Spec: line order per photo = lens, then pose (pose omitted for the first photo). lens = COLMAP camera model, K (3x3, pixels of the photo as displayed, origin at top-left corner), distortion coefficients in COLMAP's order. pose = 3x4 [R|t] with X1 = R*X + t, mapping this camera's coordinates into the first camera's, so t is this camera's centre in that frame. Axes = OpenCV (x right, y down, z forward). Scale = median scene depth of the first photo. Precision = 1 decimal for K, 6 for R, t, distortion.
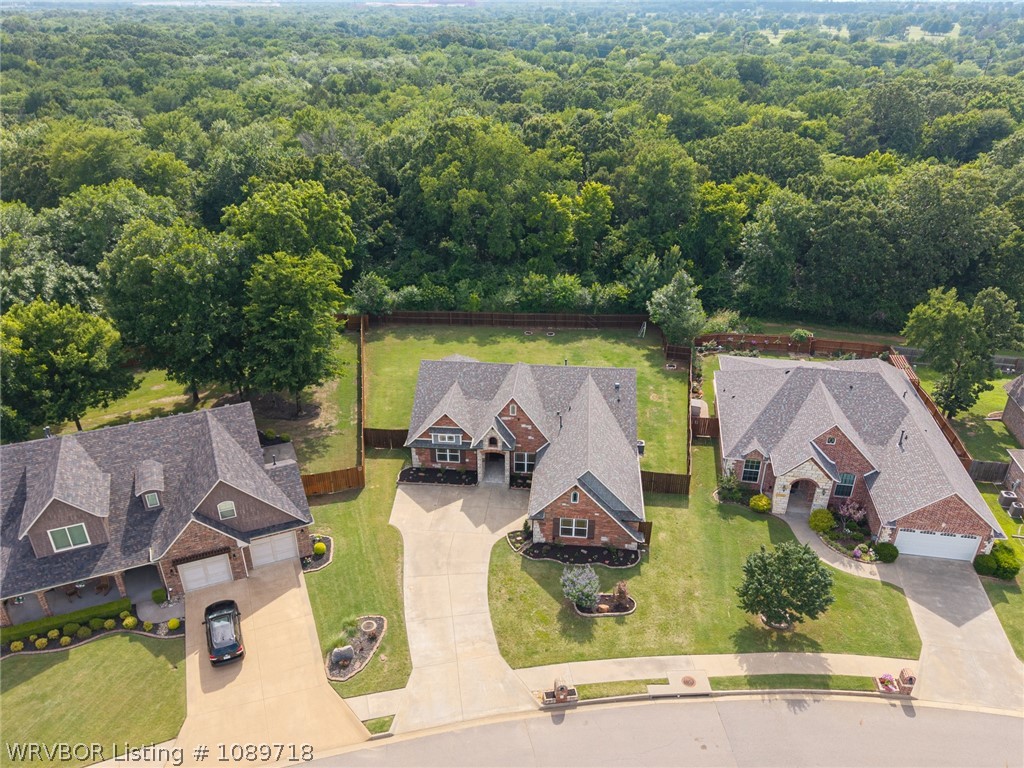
lens RADIAL K [[684.6, 0, 508.5], [0, 684.6, 388.1], [0, 0, 1]] dist [0.036647, -0.004460]
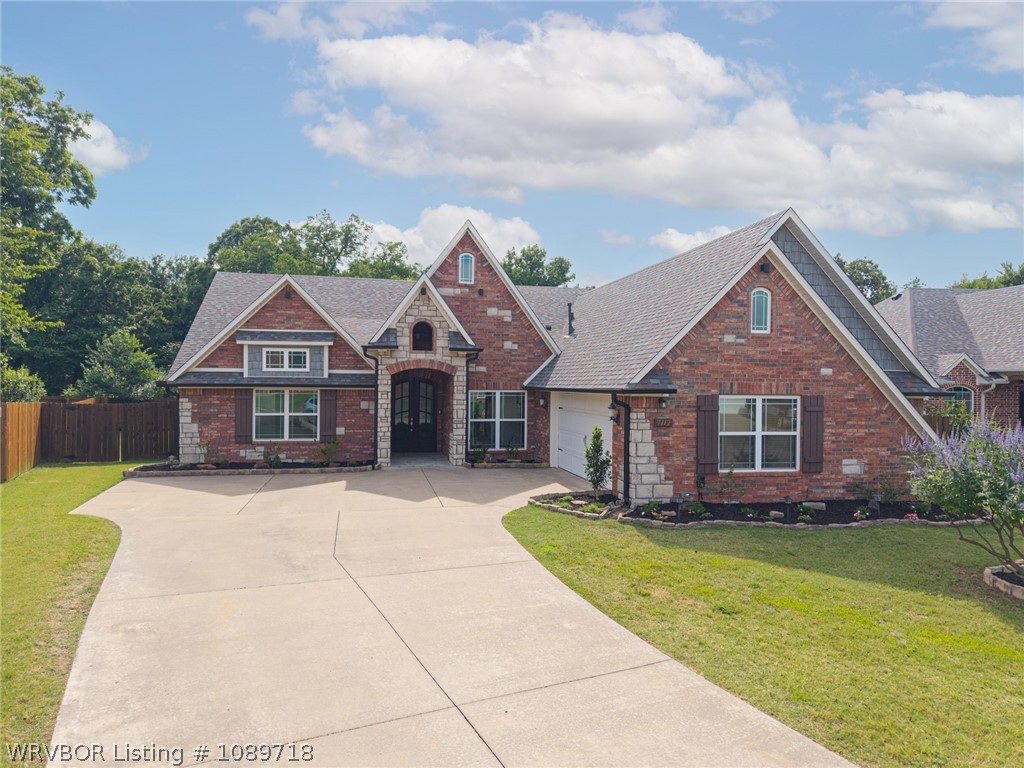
lens RADIAL K [[684.6, 0, 508.5], [0, 684.6, 388.1], [0, 0, 1]] dist [0.036647, -0.004460]
pose [[0.954421, 0.003694, 0.298441, -0.090366], [0.122205, 0.907426, -0.402049, 0.262582], [-0.272299, 0.420195, 0.865615, 0.676761]]
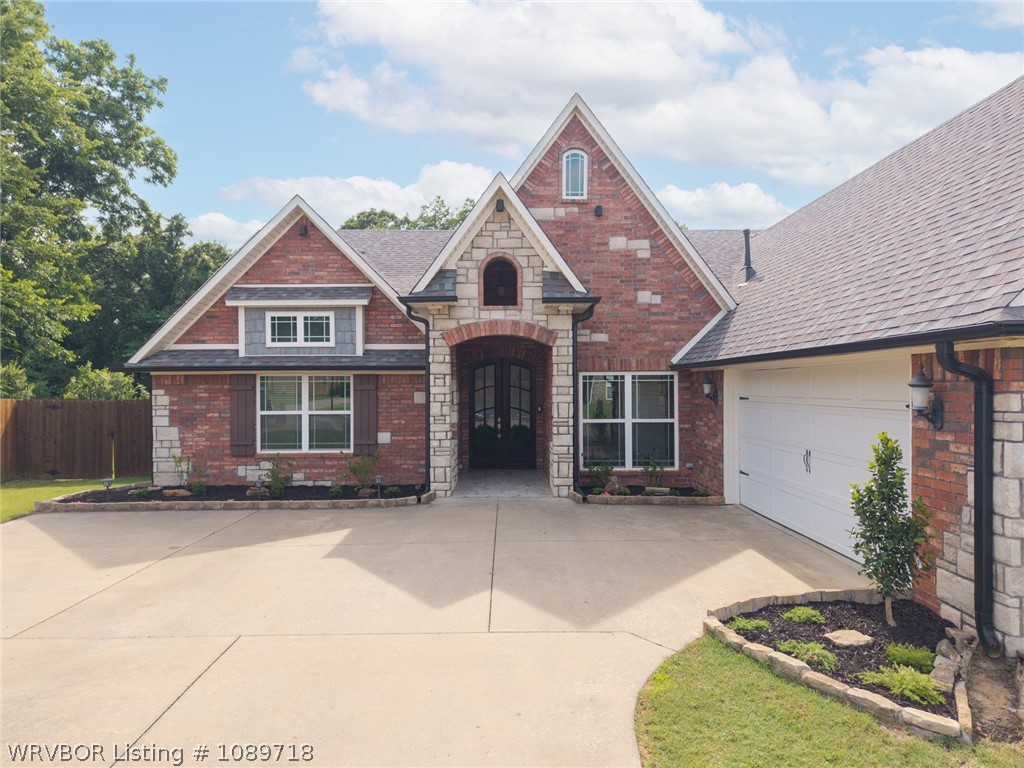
lens RADIAL K [[684.6, 0, 508.5], [0, 684.6, 388.1], [0, 0, 1]] dist [0.036647, -0.004460]
pose [[0.994390, -0.006583, 0.105575, -0.044294], [0.051066, 0.903933, -0.424613, 0.207806], [-0.092638, 0.427622, 0.899198, 0.814829]]
